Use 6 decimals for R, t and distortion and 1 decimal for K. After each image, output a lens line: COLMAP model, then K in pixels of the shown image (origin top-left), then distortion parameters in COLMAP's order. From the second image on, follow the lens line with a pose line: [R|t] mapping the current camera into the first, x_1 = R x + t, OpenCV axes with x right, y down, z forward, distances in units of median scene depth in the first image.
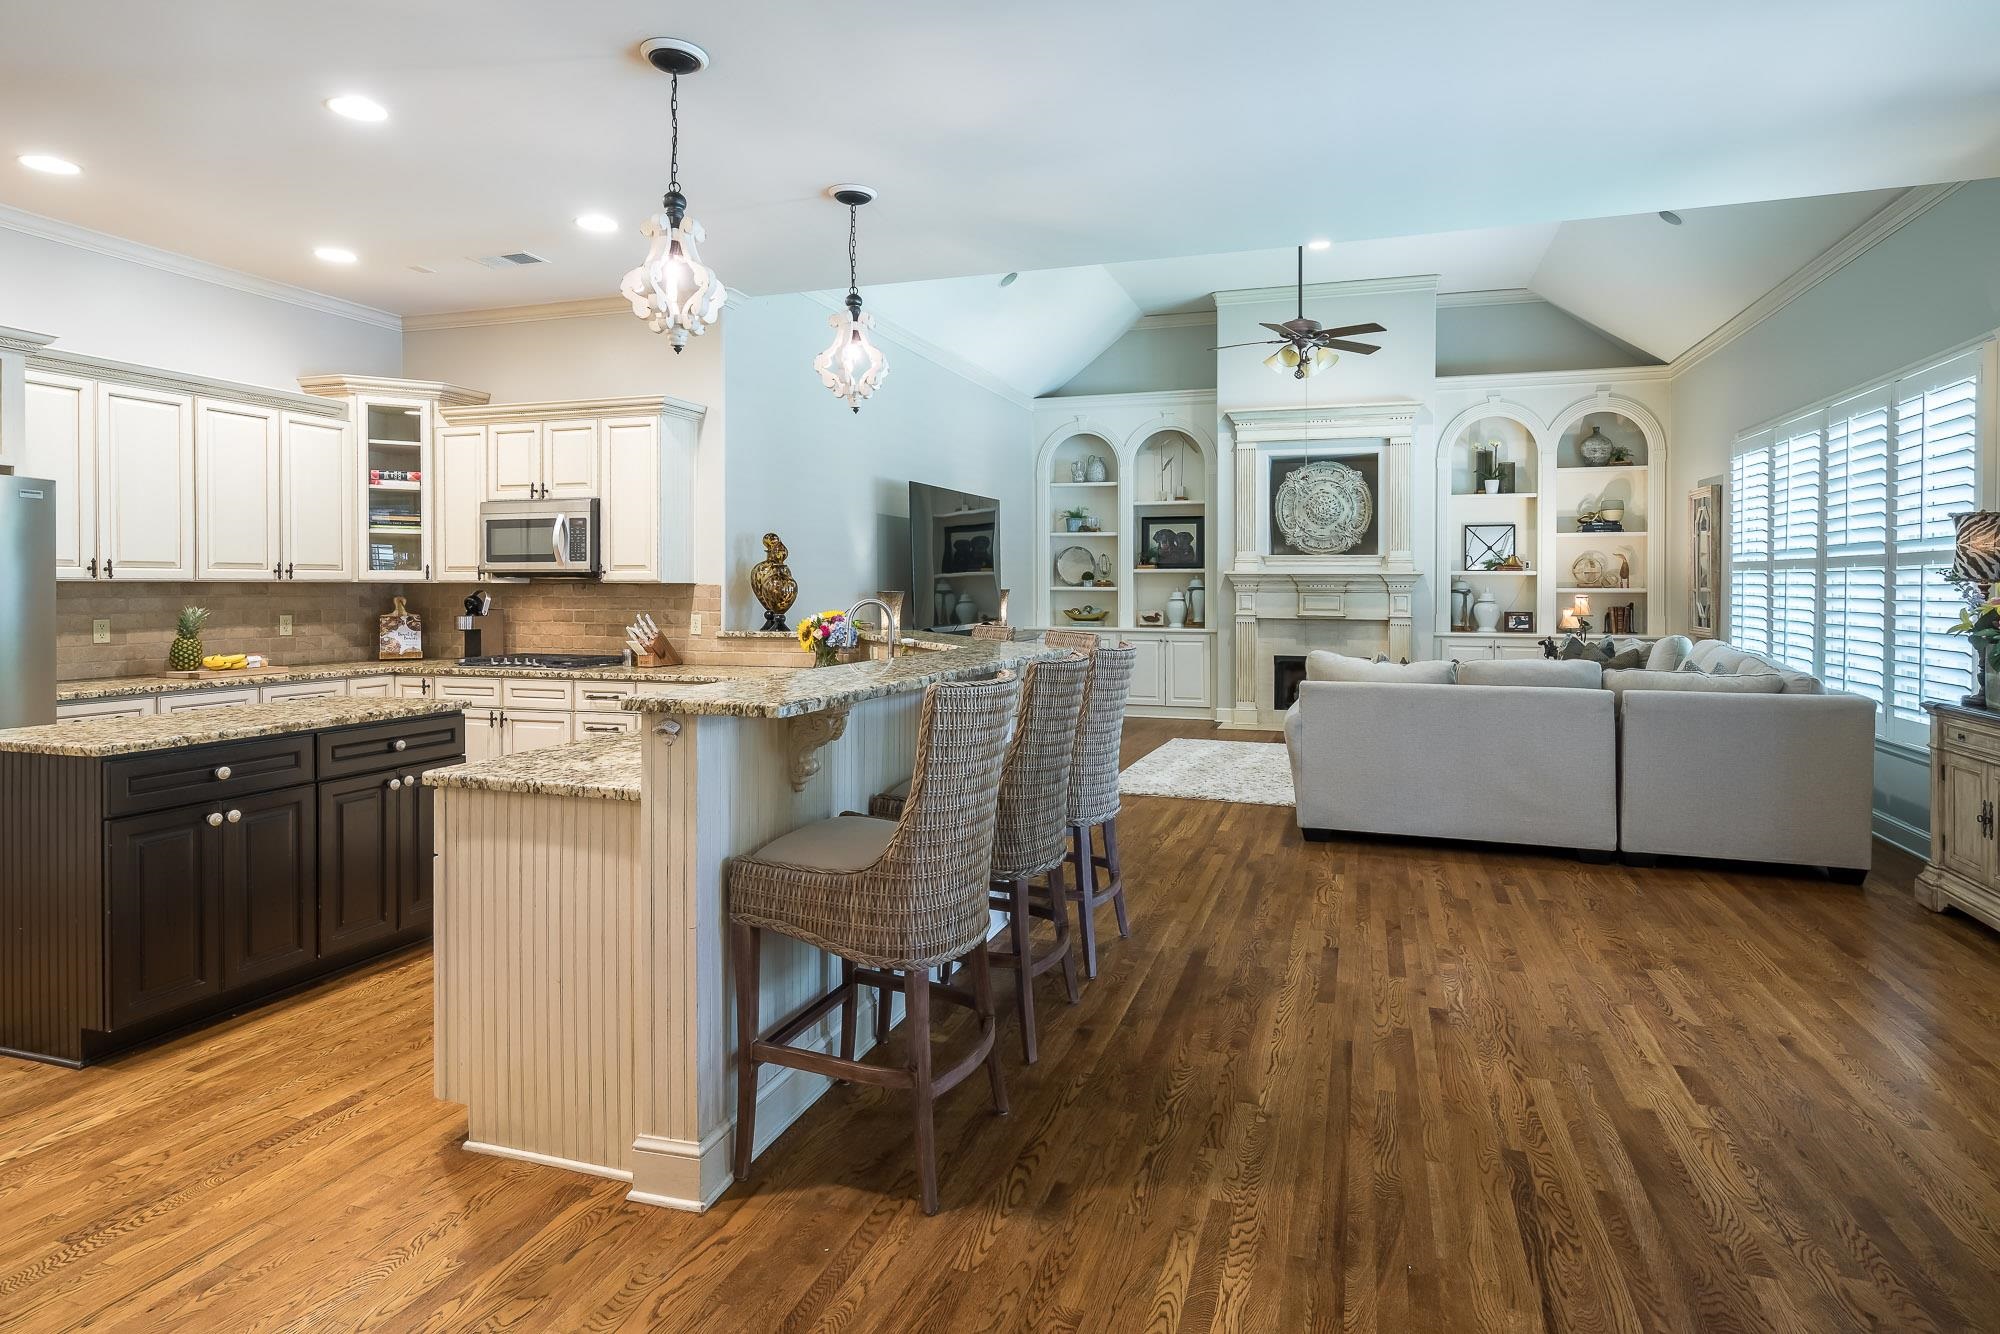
lens RADIAL K [[1081.2, 0, 1006.7], [0, 1081.2, 592.7], [0, 0, 1]] dist [0.006355, 0.001345]
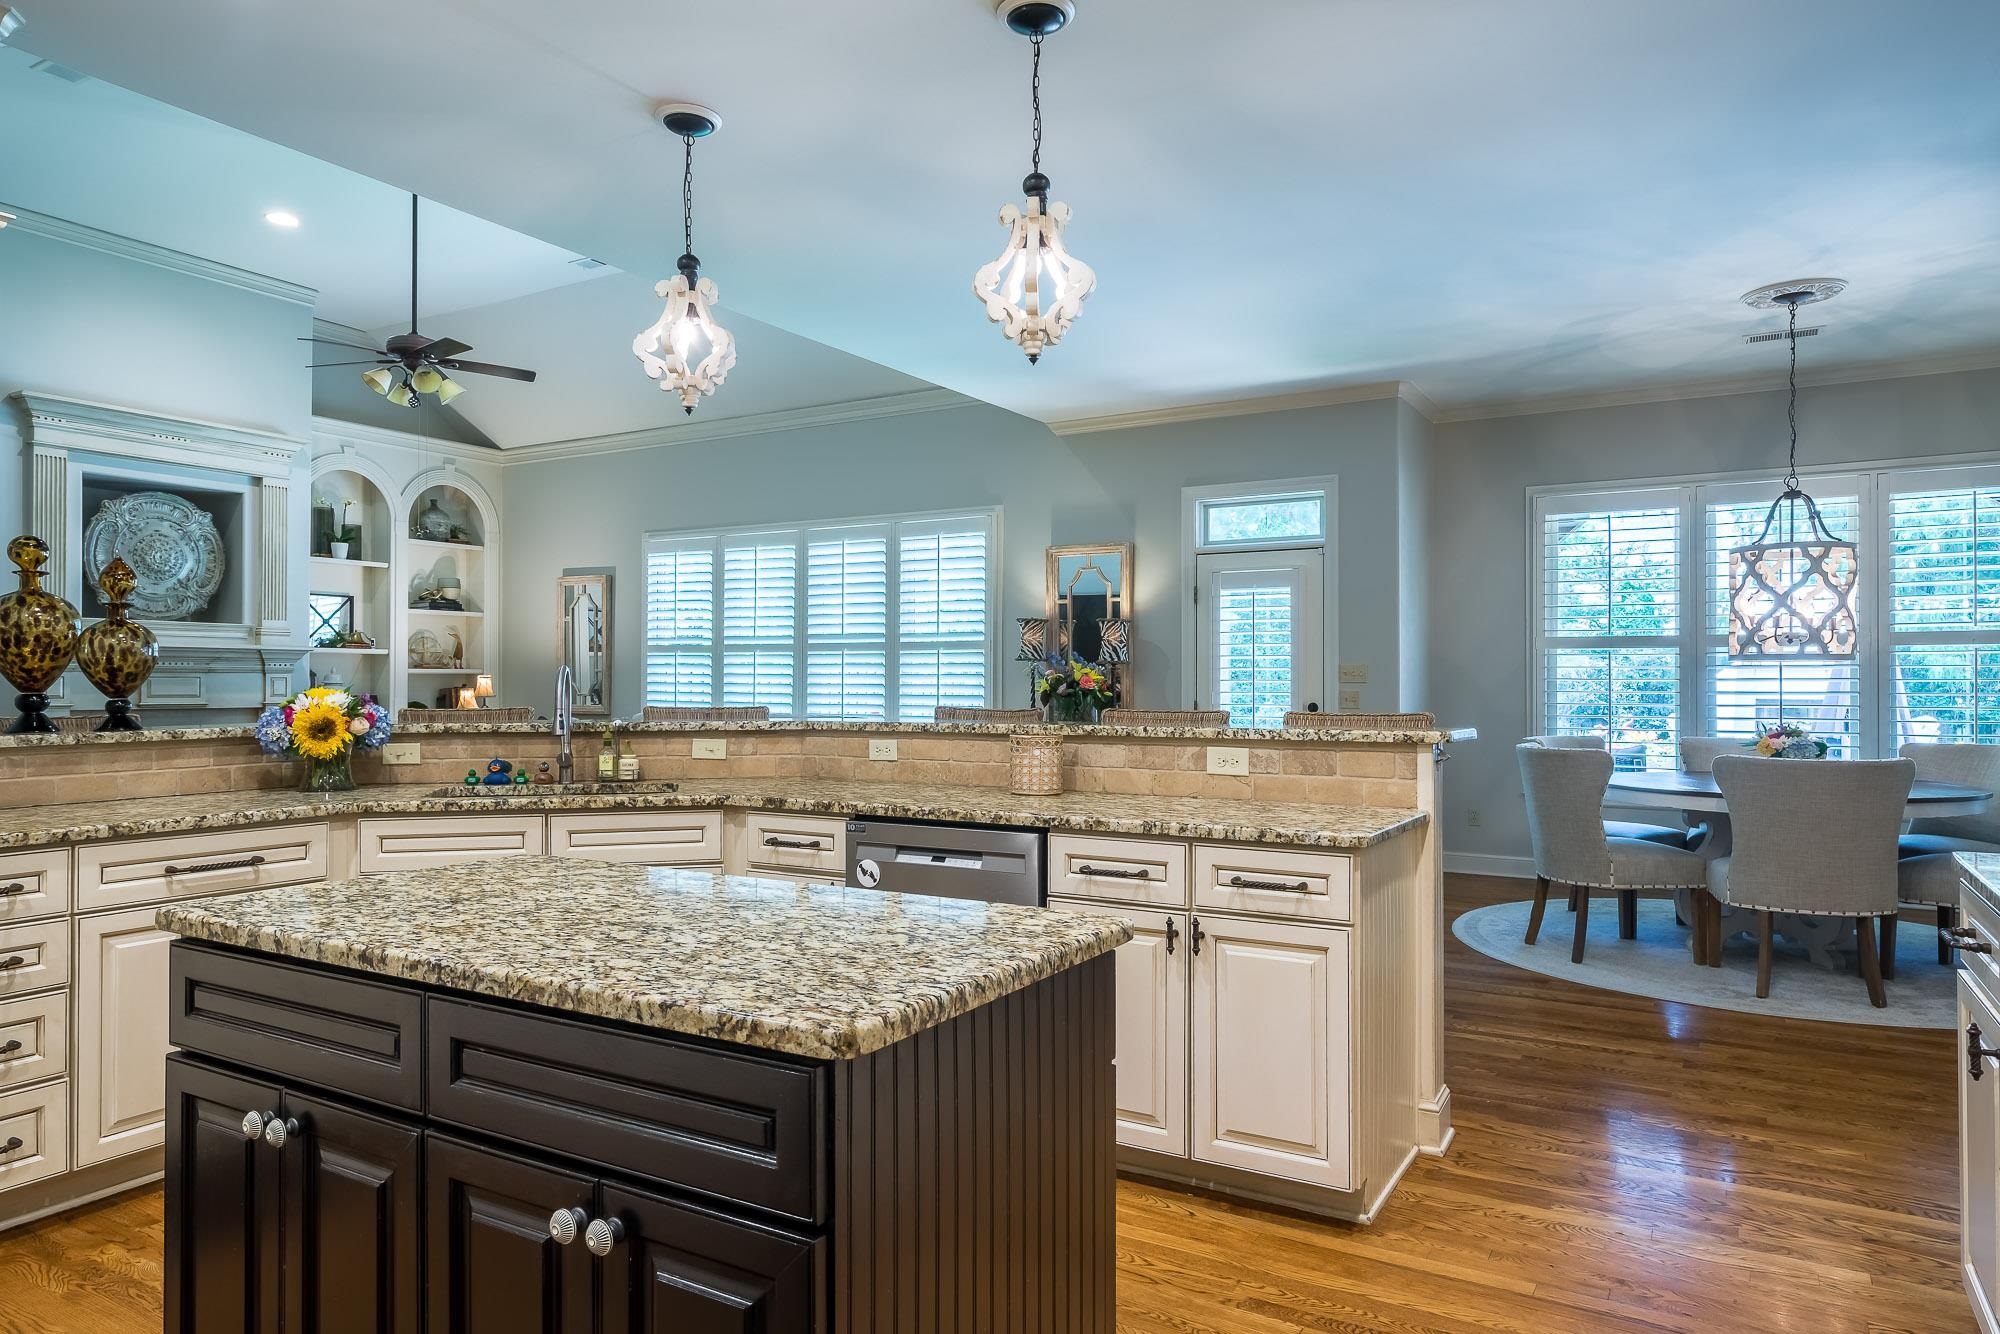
lens RADIAL K [[1252.4, 0, 1000.0], [0, 1252.4, 667.0], [0, 0, 1]] dist [0.022652, -0.005253]
pose [[0.214882, 0.008352, 0.976604, -0.416402], [0.006323, 0.999931, -0.009942, 0.007965], [-0.976620, 0.008311, 0.214814, 0.270305]]
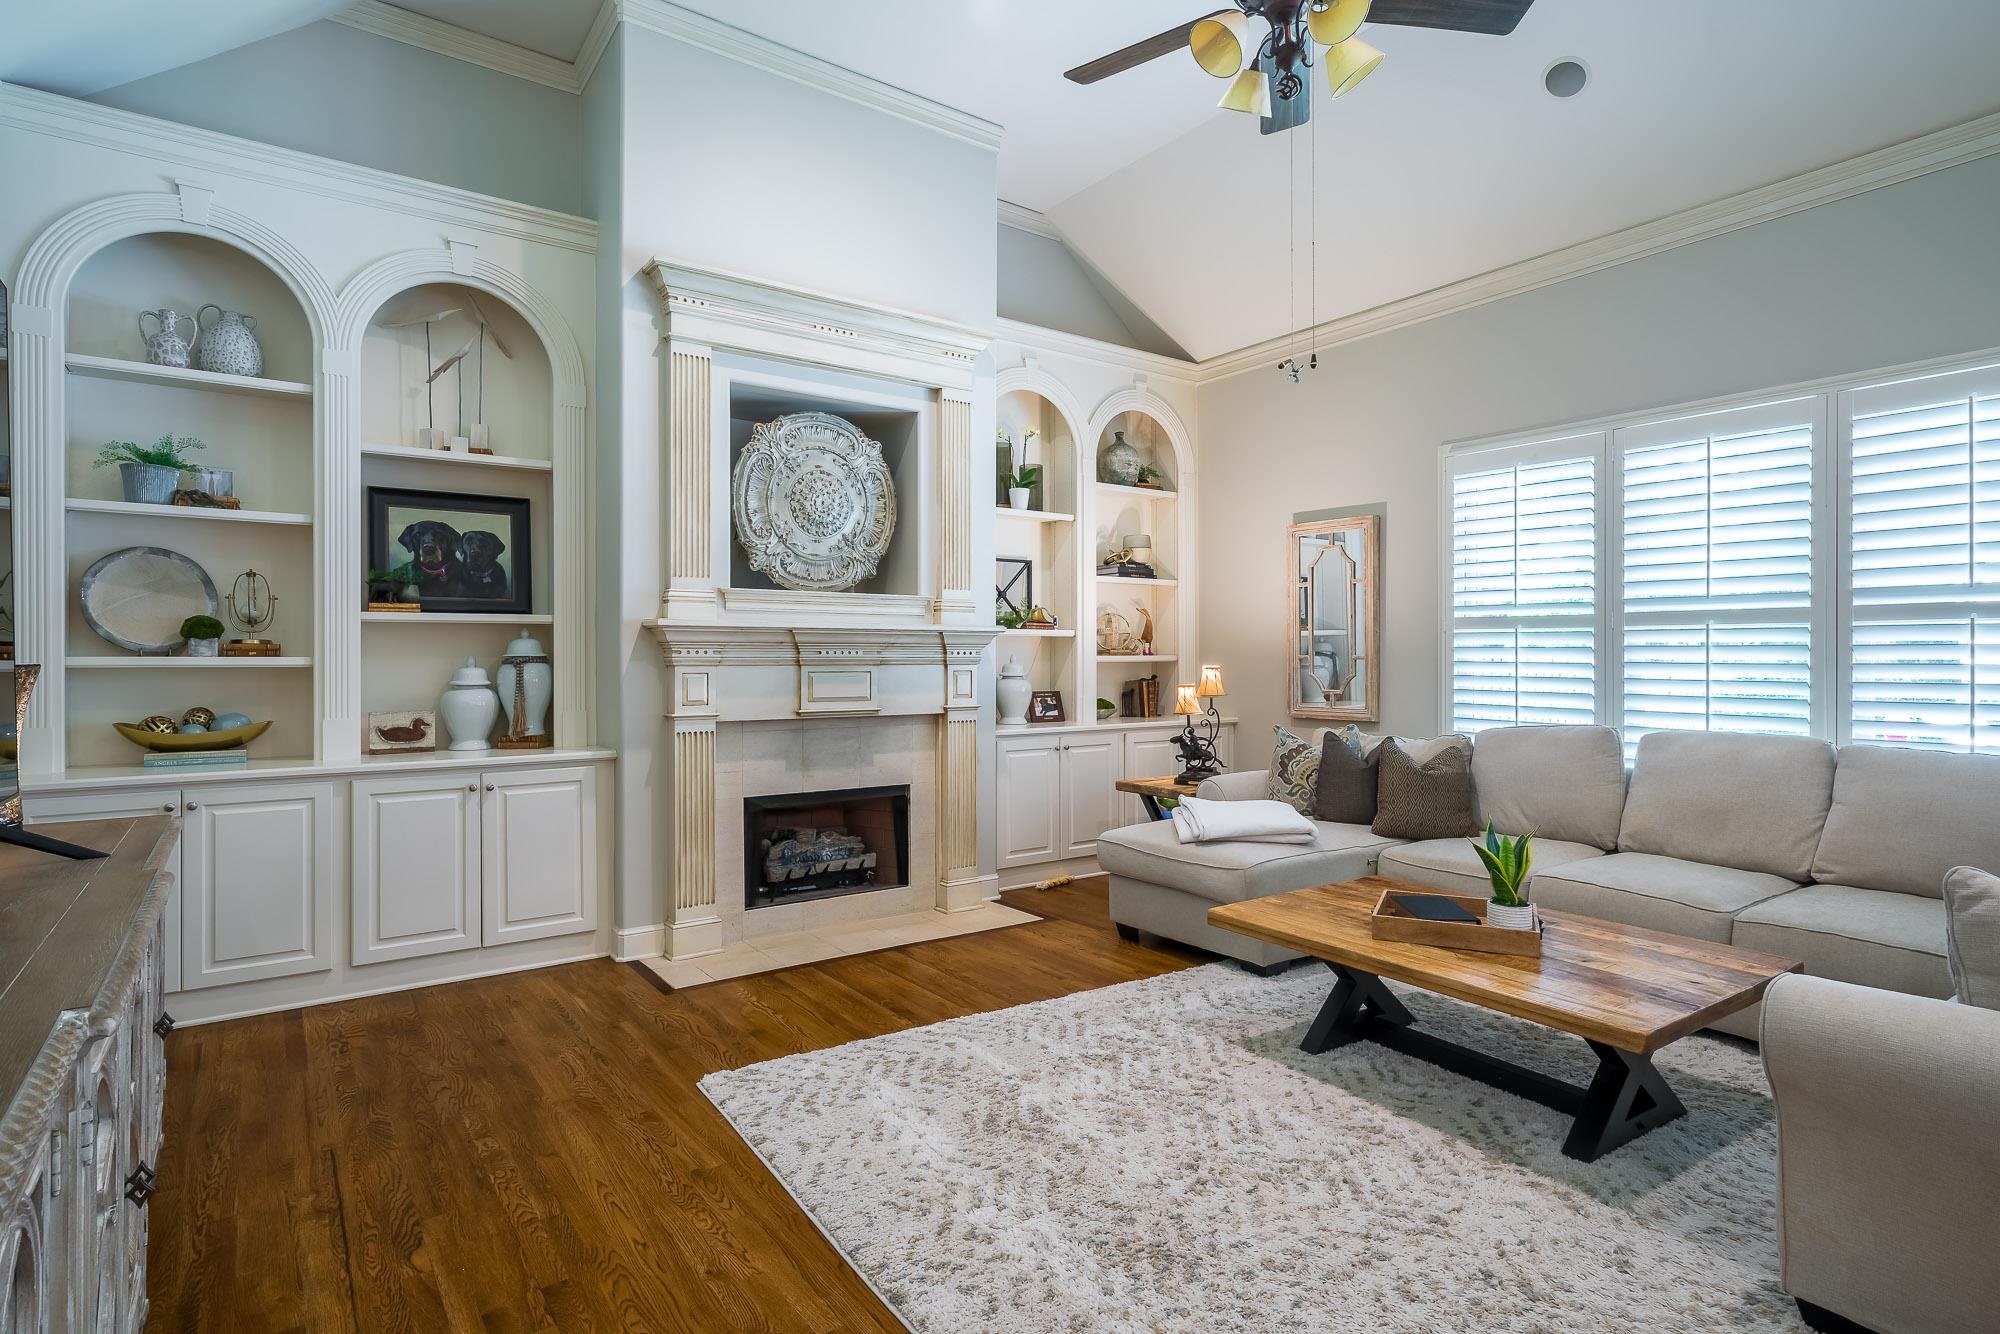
lens RADIAL K [[1037.4, 0, 999.7], [0, 1037.4, 652.1], [0, 0, 1]] dist [0.001209, 0.000771]
pose [[0.581019, 0.001478, 0.813889, -0.062295], [0.010030, 0.999909, -0.008976, -0.001177], [-0.813828, 0.013378, 0.580951, 0.647958]]
